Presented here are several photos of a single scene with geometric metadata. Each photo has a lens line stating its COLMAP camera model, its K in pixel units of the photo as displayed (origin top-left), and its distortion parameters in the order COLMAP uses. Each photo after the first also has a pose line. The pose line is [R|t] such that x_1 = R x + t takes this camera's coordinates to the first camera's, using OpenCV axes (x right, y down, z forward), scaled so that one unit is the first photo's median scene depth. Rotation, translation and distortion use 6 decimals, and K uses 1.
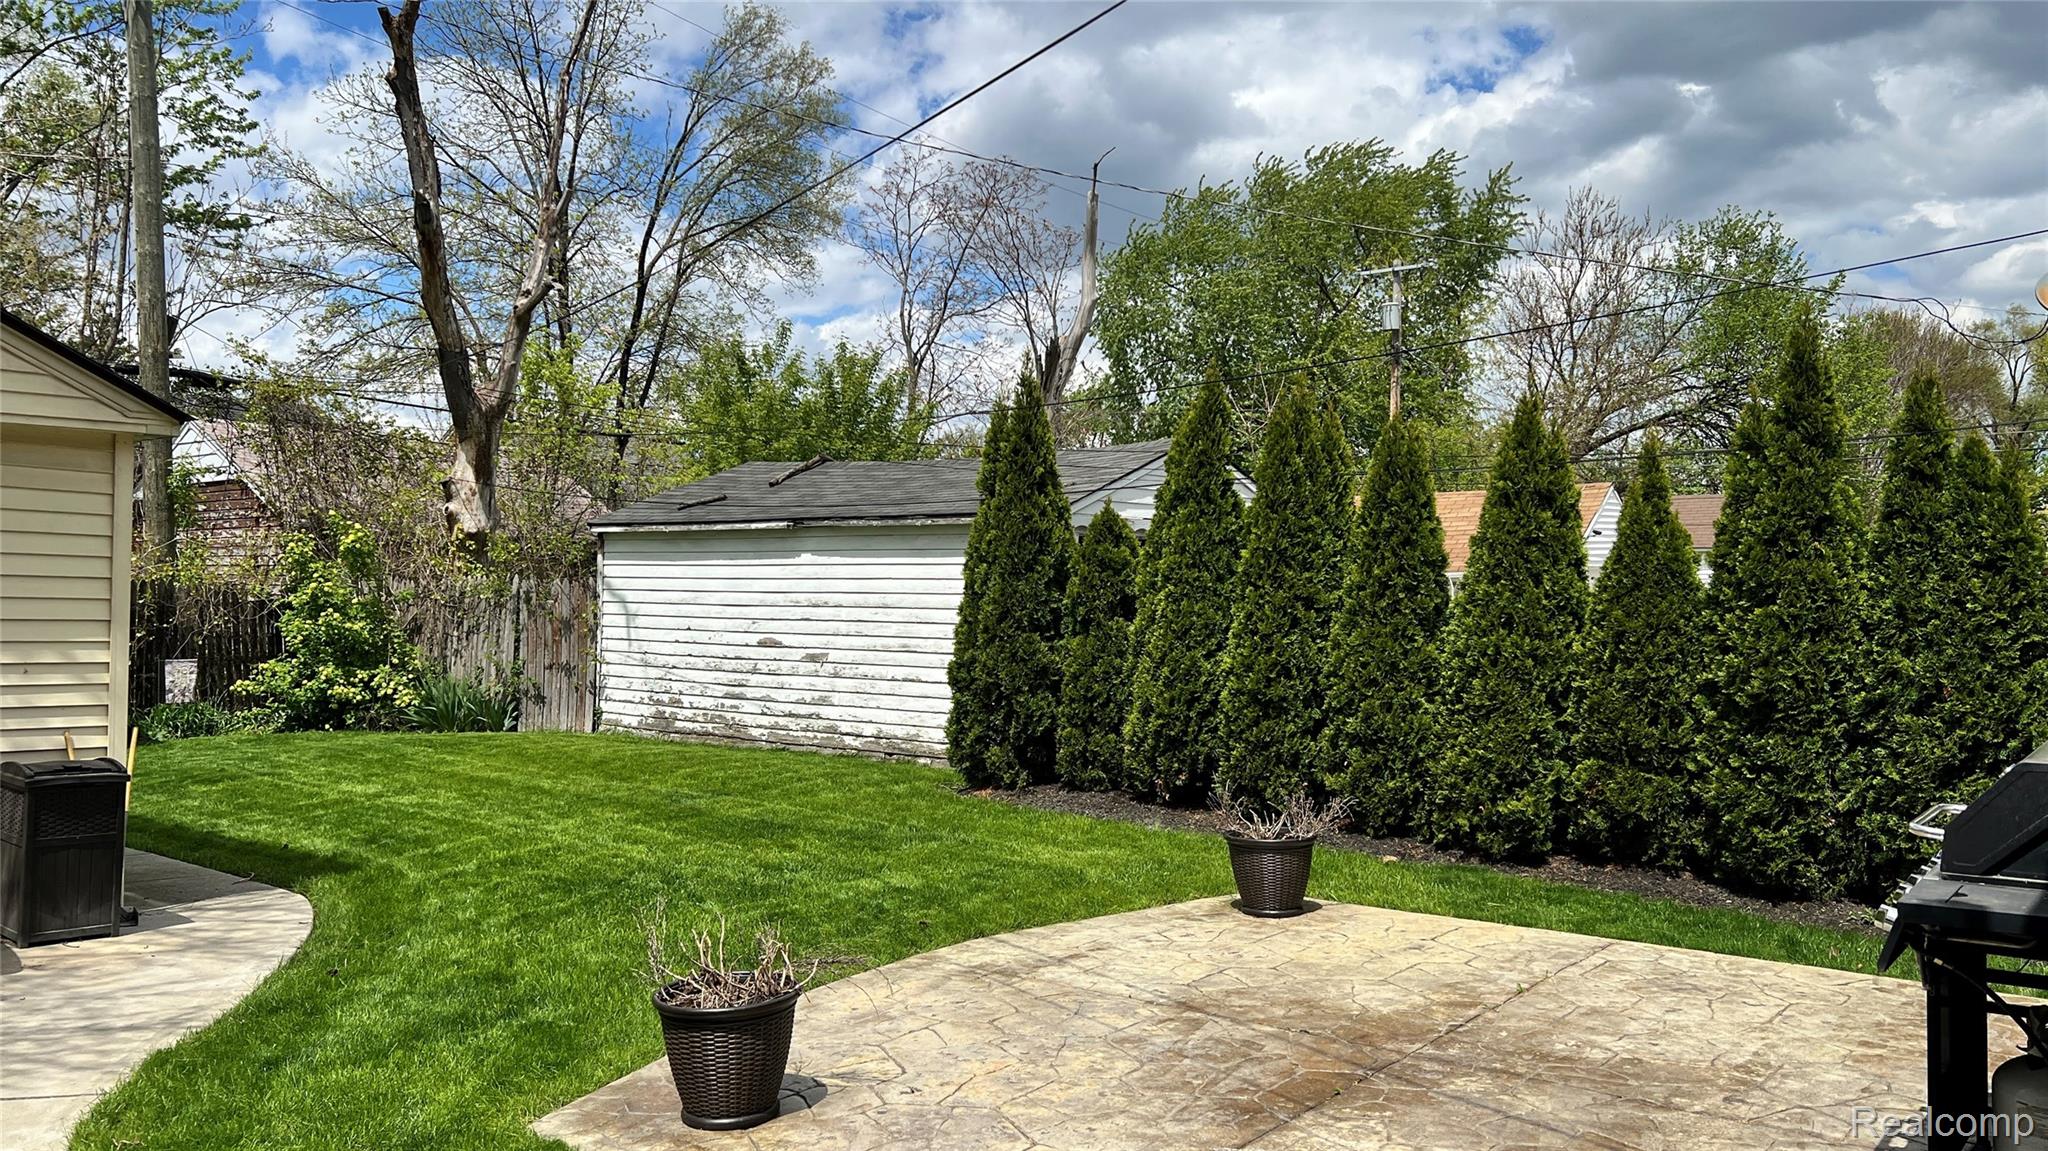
lens RADIAL K [[1628.0, 0, 1028.3], [0, 1628.0, 563.9], [0, 0, 1]] dist [0.084414, -0.093048]
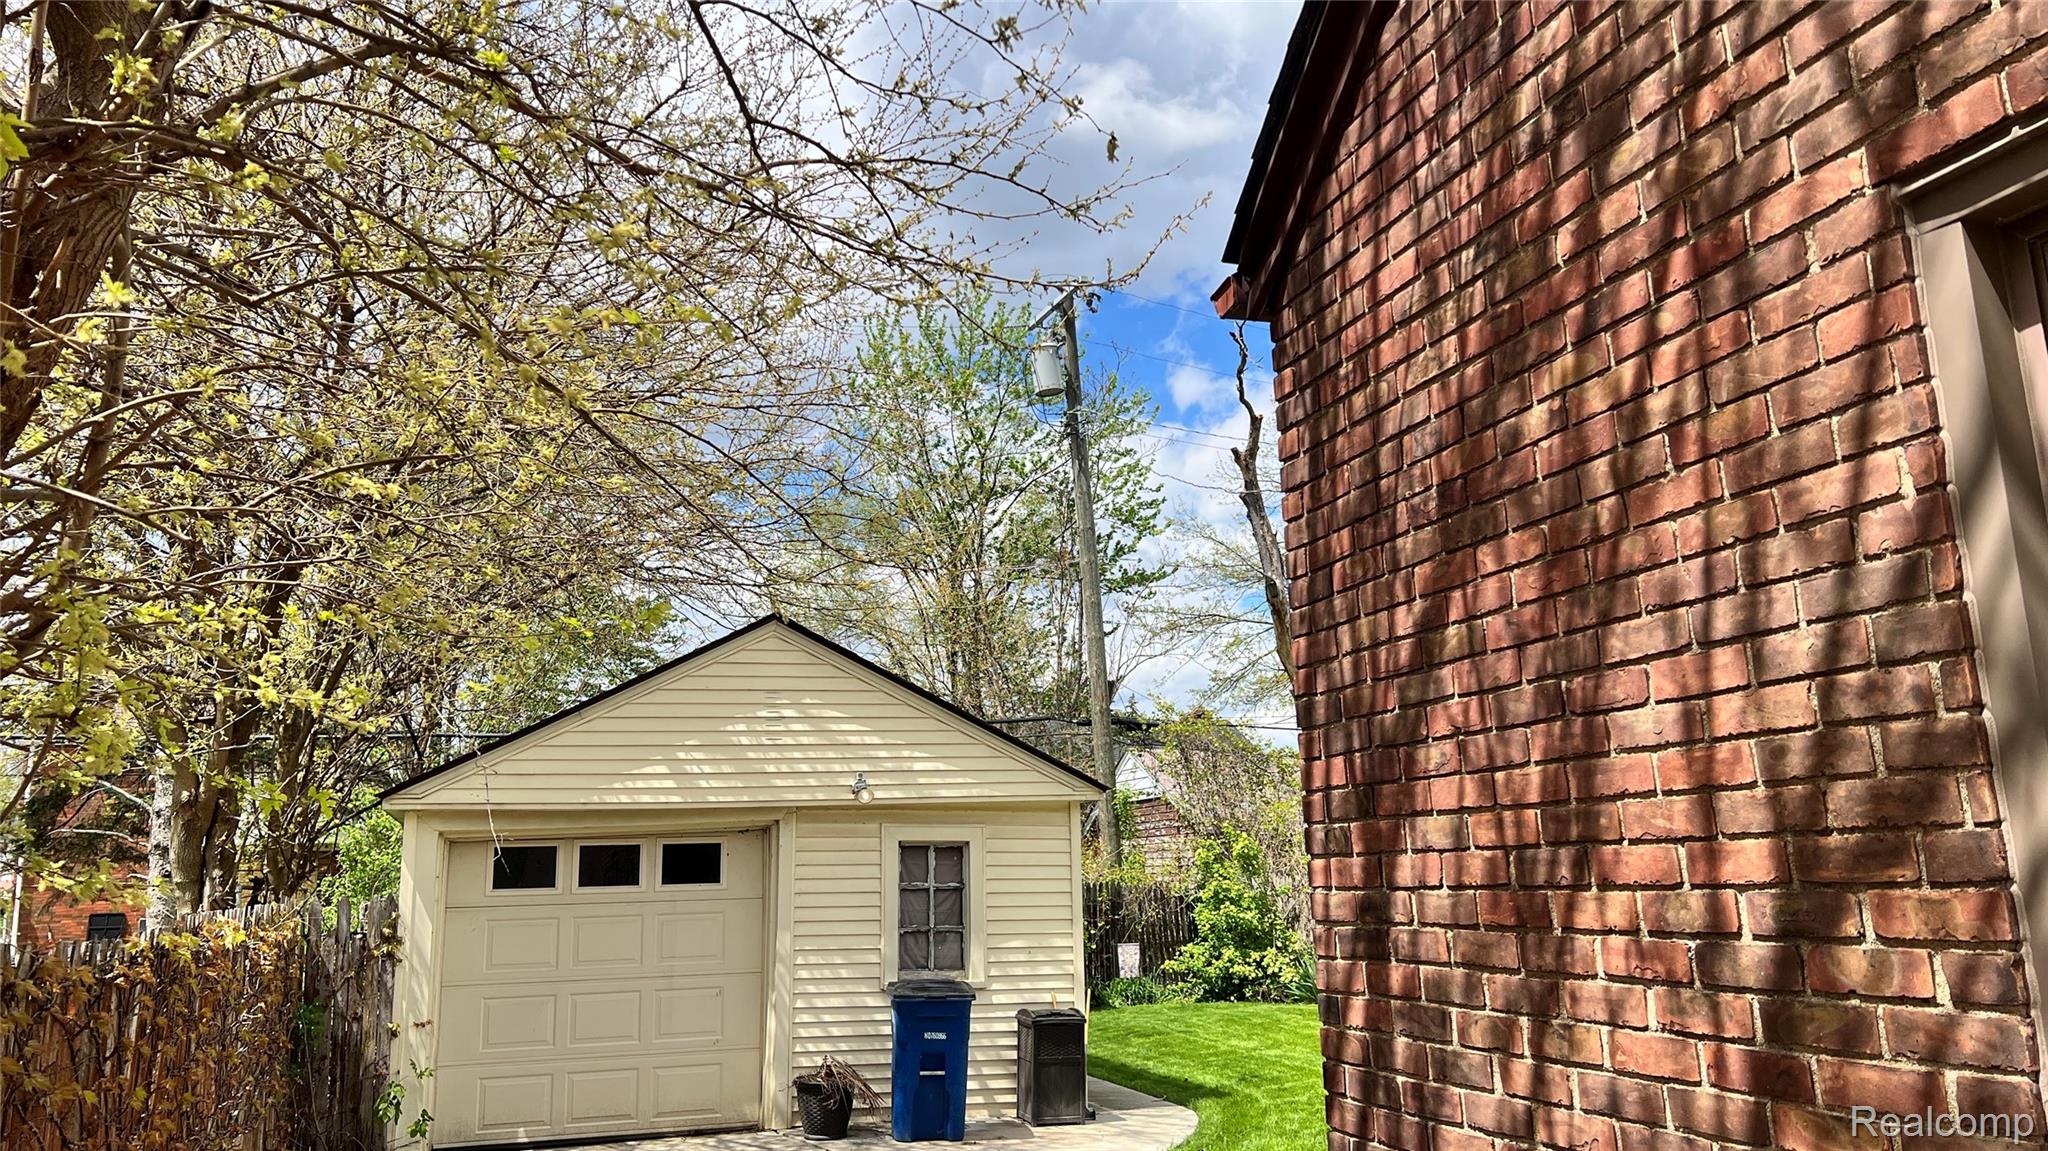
lens RADIAL K [[1487.1, 0, 1024.0], [0, 1487.1, 575.5], [0, 0, 1]] dist [0.038876, -0.081310]
pose [[0.854623, -0.132186, -0.502141, 0.052850], [0.039211, 0.980722, -0.191433, -0.006044], [0.517766, 0.143914, 0.843331, -0.087758]]
